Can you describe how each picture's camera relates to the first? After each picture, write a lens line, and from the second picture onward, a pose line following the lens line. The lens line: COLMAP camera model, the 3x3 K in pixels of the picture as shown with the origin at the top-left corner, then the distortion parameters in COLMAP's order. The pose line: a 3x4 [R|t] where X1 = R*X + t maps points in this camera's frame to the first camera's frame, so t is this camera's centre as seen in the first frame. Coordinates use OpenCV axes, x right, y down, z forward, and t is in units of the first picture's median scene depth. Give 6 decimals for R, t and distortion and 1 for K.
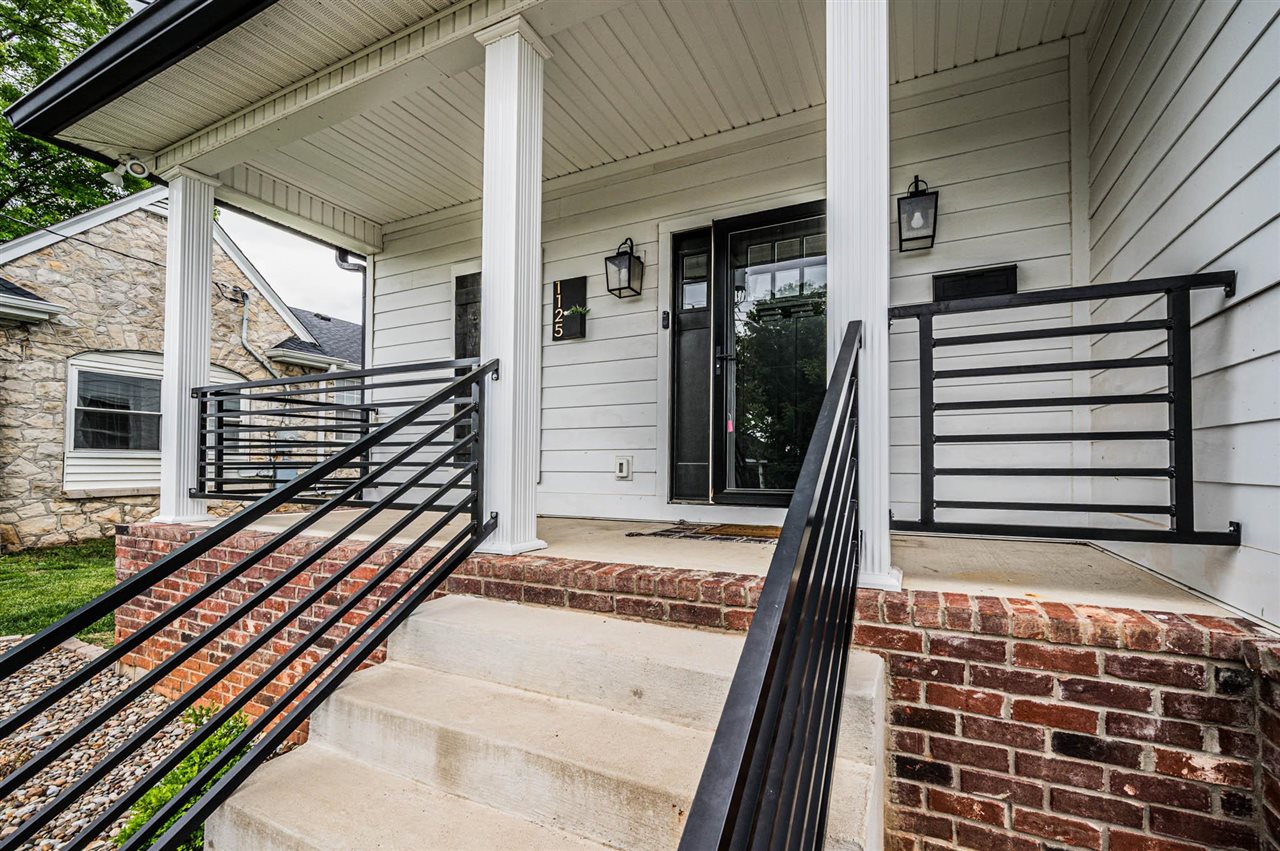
lens RADIAL K [[578.3, 0, 552.3], [0, 578.3, 454.9], [0, 0, 1]] dist [-0.000658, 0.000036]
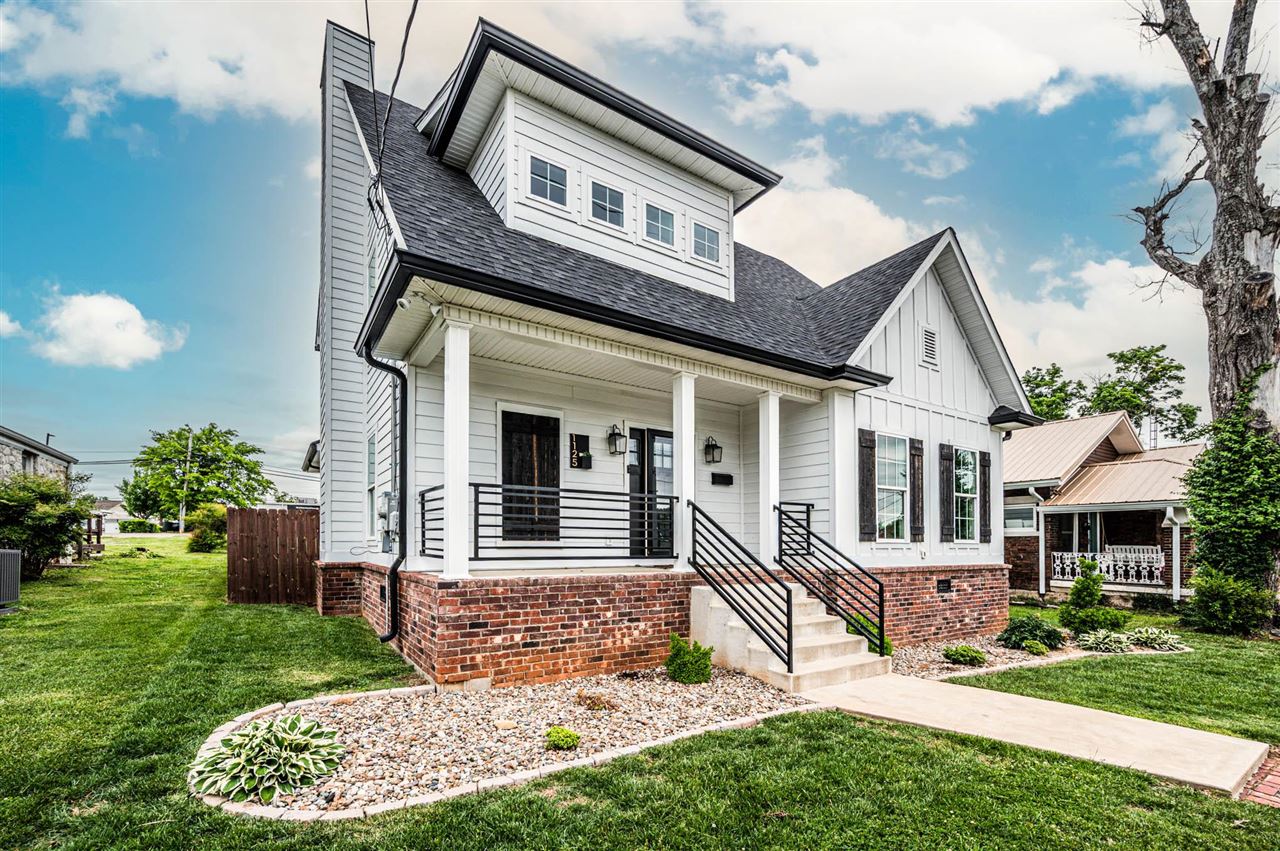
lens RADIAL K [[554.8, 0, 643.8], [0, 554.8, 527.5], [0, 0, 1]] dist [0.000854, -0.000024]
pose [[0.407311, 0.001708, 0.913288, -1.460086], [-0.023574, 0.999685, 0.008644, -0.039522], [-0.912985, -0.025050, 0.407223, 0.123442]]
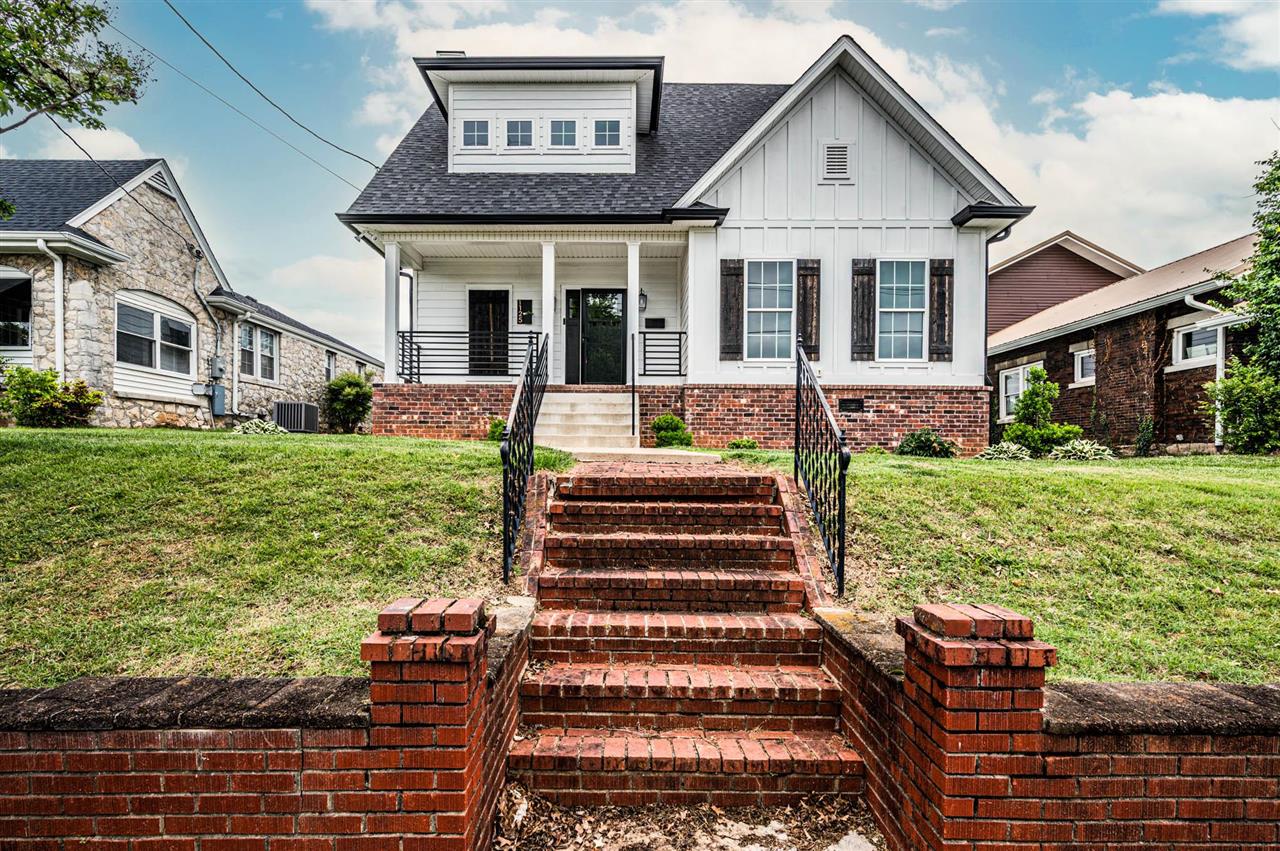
lens RADIAL K [[576.6, 0, 615.6], [0, 576.6, 450.0], [0, 0, 1]] dist [0.000856, 0.000171]
pose [[0.856957, -0.015001, 0.515169, -0.943398], [-0.006723, 0.999166, 0.040277, 0.247421], [-0.515344, -0.037979, 0.856142, -1.391844]]
